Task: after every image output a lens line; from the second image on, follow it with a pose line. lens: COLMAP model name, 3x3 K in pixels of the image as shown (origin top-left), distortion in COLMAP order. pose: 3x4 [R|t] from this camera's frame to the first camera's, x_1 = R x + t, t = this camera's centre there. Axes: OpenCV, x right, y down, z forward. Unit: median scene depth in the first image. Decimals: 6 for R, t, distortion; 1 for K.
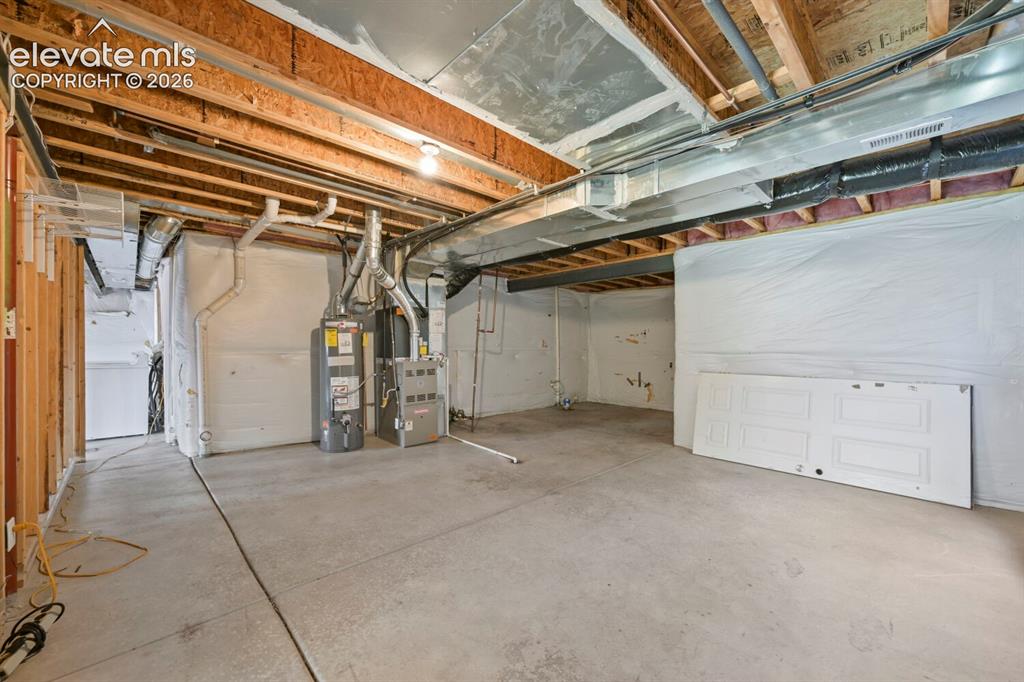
lens RADIAL K [[405.1, 0, 514.4], [0, 405.1, 344.3], [0, 0, 1]] dist [-0.002902, 0.000643]
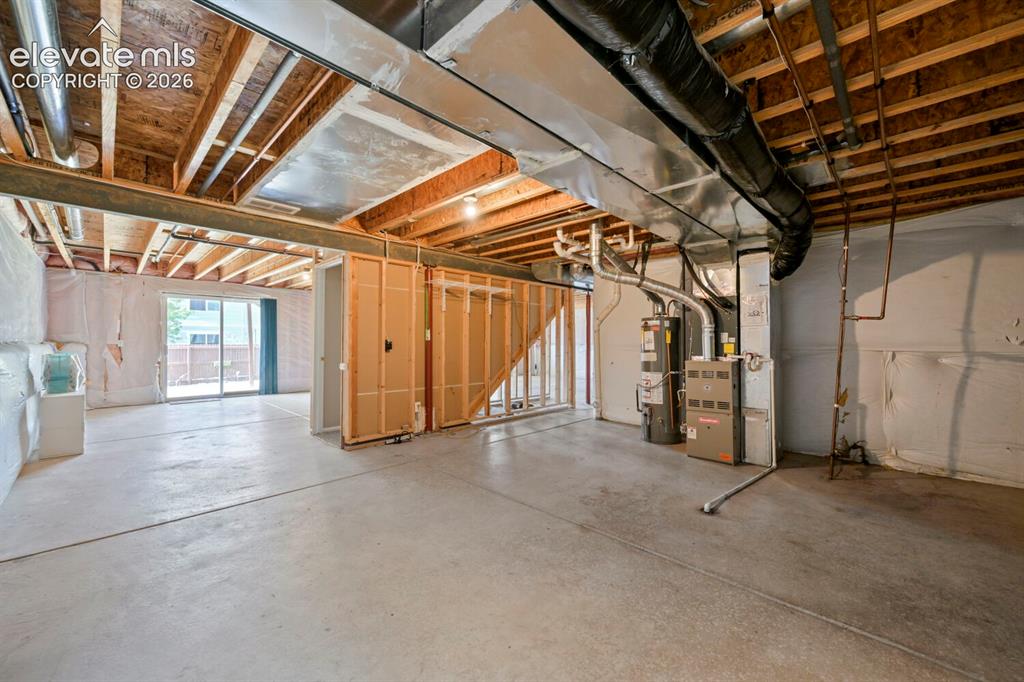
lens RADIAL K [[405.1, 0, 517.7], [0, 405.1, 340.5], [0, 0, 1]] dist [-0.002902, 0.000643]
pose [[0.028288, -0.010254, -0.999547, 0.842806], [0.001218, 0.999947, -0.010224, 0.009808], [0.999599, -0.000928, 0.028299, 0.810256]]
